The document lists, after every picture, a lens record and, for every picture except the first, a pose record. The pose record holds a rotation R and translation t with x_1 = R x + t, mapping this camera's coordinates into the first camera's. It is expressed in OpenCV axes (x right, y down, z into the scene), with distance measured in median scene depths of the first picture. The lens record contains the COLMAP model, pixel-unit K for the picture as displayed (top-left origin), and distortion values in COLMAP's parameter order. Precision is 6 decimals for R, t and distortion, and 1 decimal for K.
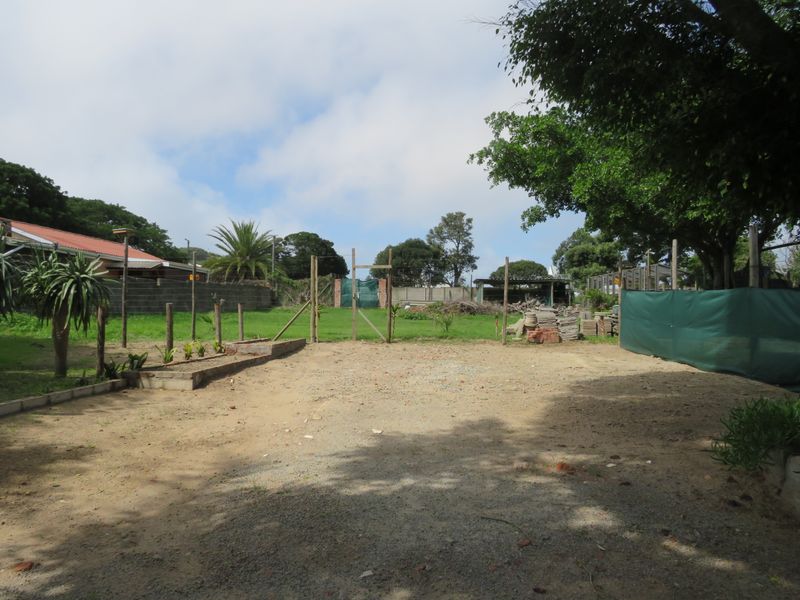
lens RADIAL K [[589.1, 0, 402.9], [0, 589.1, 296.3], [0, 0, 1]] dist [-0.008883, -0.006278]
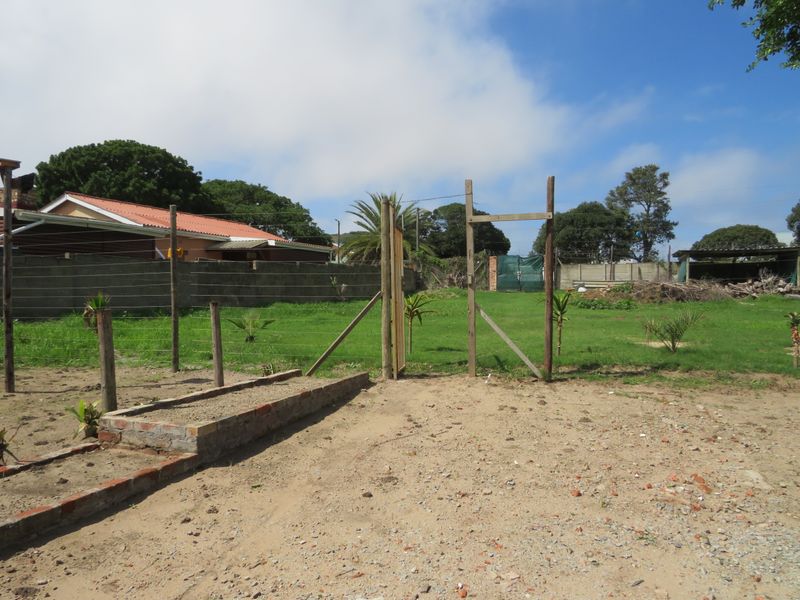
lens RADIAL K [[578.8, 0, 402.5], [0, 578.8, 295.7], [0, 0, 1]] dist [-0.035645, 0.034009]
pose [[0.957939, -0.010440, -0.286781, -0.000833], [0.019998, 0.999337, 0.030420, -0.001483], [0.286273, -0.034876, 0.957513, 0.181913]]
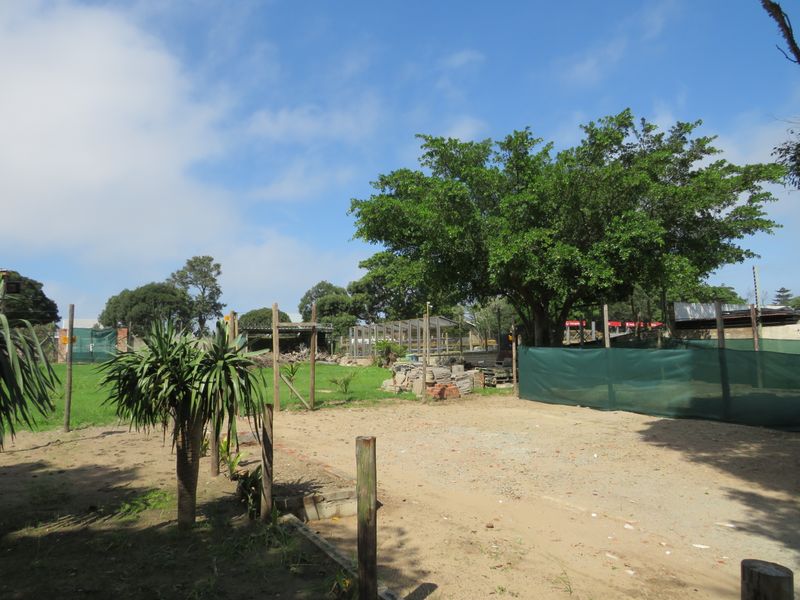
lens RADIAL K [[578.8, 0, 402.5], [0, 578.8, 295.7], [0, 0, 1]] dist [-0.035645, 0.034009]
pose [[0.848544, 0.025808, 0.528495, -0.125824], [0.014587, 0.997289, -0.072122, -0.009617], [-0.528924, 0.068908, 0.845867, 0.063588]]
